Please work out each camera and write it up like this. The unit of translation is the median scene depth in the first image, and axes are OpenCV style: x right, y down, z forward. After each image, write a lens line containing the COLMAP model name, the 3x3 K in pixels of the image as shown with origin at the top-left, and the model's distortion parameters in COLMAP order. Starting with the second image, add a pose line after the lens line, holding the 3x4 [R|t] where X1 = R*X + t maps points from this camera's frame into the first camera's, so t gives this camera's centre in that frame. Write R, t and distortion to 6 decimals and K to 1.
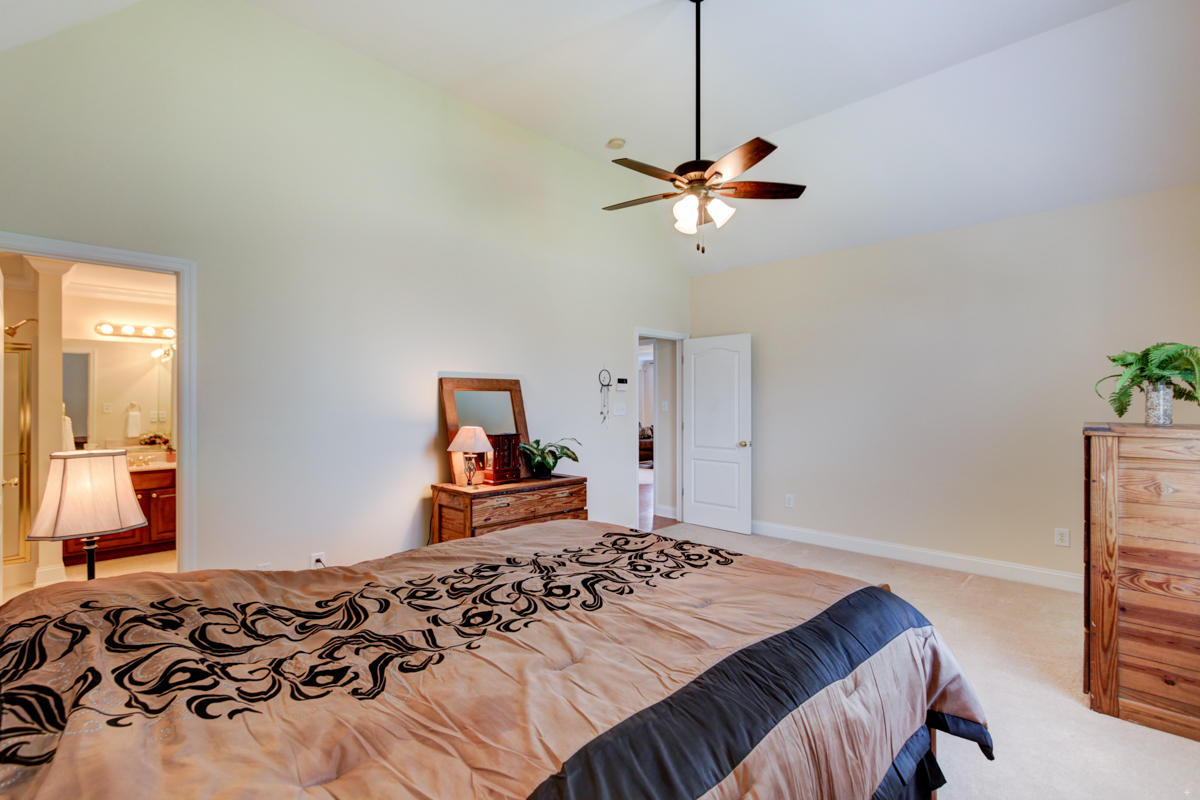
lens RADIAL K [[546.2, 0, 601.1], [0, 546.2, 398.2], [0, 0, 1]] dist [-0.004227, -0.002286]
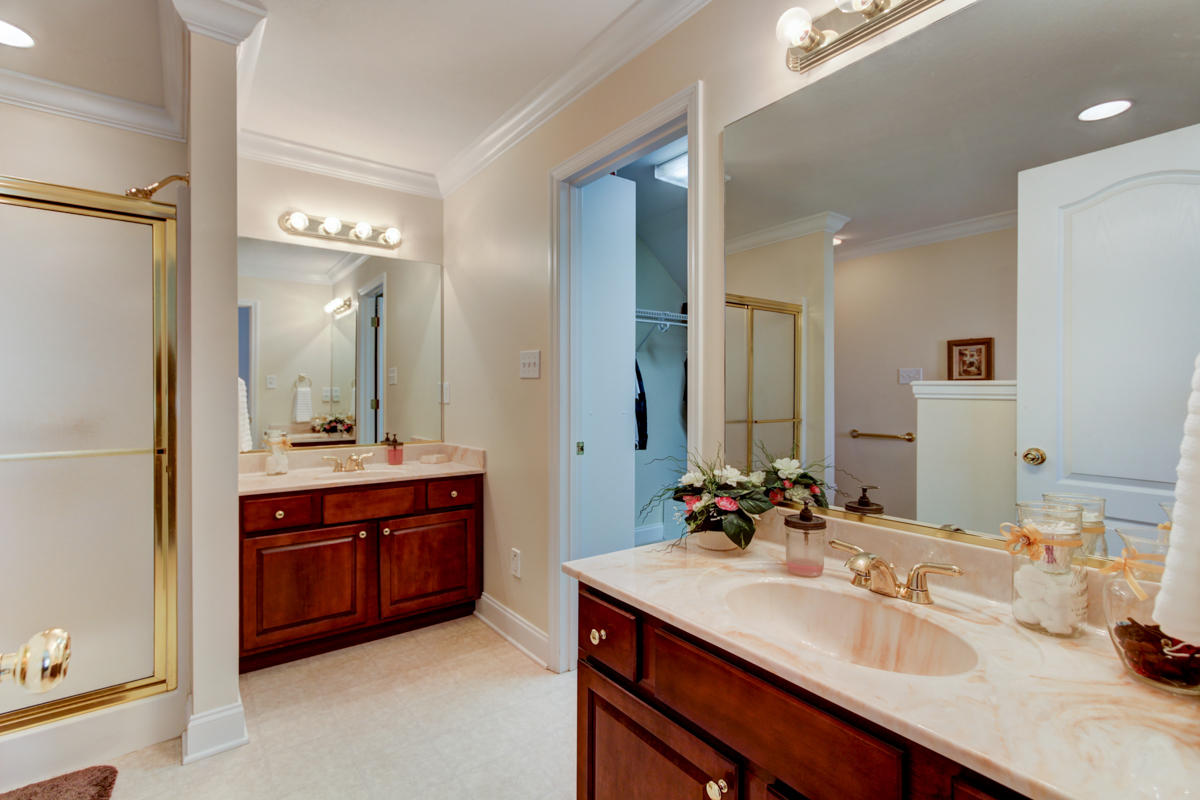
lens RADIAL K [[546.2, 0, 601.0], [0, 546.2, 394.4], [0, 0, 1]] dist [-0.004227, -0.002286]
pose [[0.988064, 0.001055, -0.154041, -0.374475], [0.000479, 0.999951, 0.009917, 0.029510], [0.154044, -0.009873, 0.988015, 0.359598]]
